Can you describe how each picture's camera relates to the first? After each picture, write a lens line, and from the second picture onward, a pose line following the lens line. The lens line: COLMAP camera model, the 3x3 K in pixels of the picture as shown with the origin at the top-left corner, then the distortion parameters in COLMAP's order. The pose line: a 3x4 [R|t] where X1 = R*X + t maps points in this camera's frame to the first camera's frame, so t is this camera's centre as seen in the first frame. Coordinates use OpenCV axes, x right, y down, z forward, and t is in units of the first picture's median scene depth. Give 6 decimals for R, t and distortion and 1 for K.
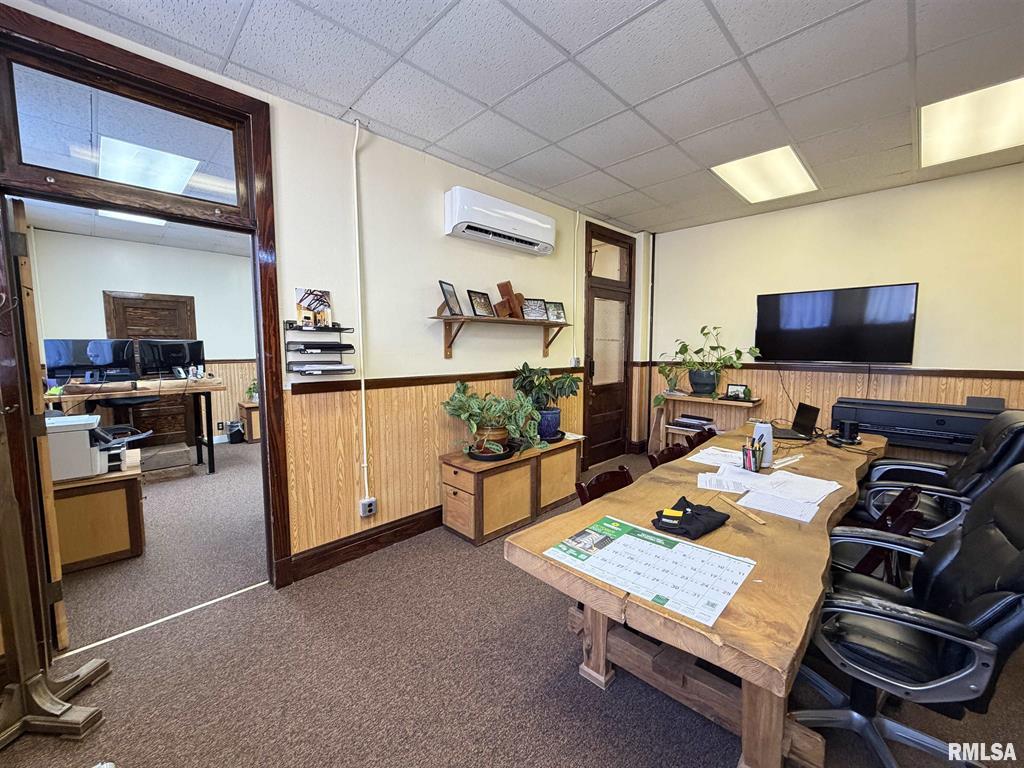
lens RADIAL K [[411.5, 0, 513.1], [0, 411.5, 384.8], [0, 0, 1]] dist [-0.002164, -0.000463]
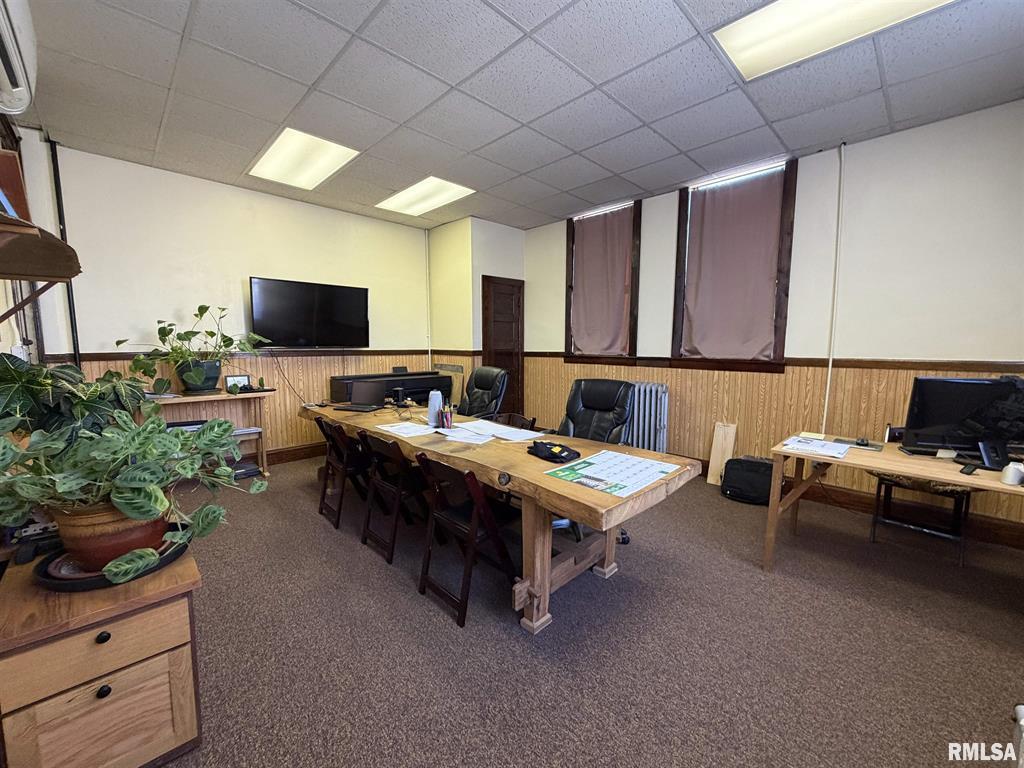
lens RADIAL K [[411.5, 0, 512.8], [0, 411.5, 384.2], [0, 0, 1]] dist [-0.002164, -0.000463]
pose [[0.003594, -0.099884, 0.994993, -0.491768], [0.089824, 0.991009, 0.099159, -0.023175], [-0.995951, 0.089018, 0.012534, 0.593807]]
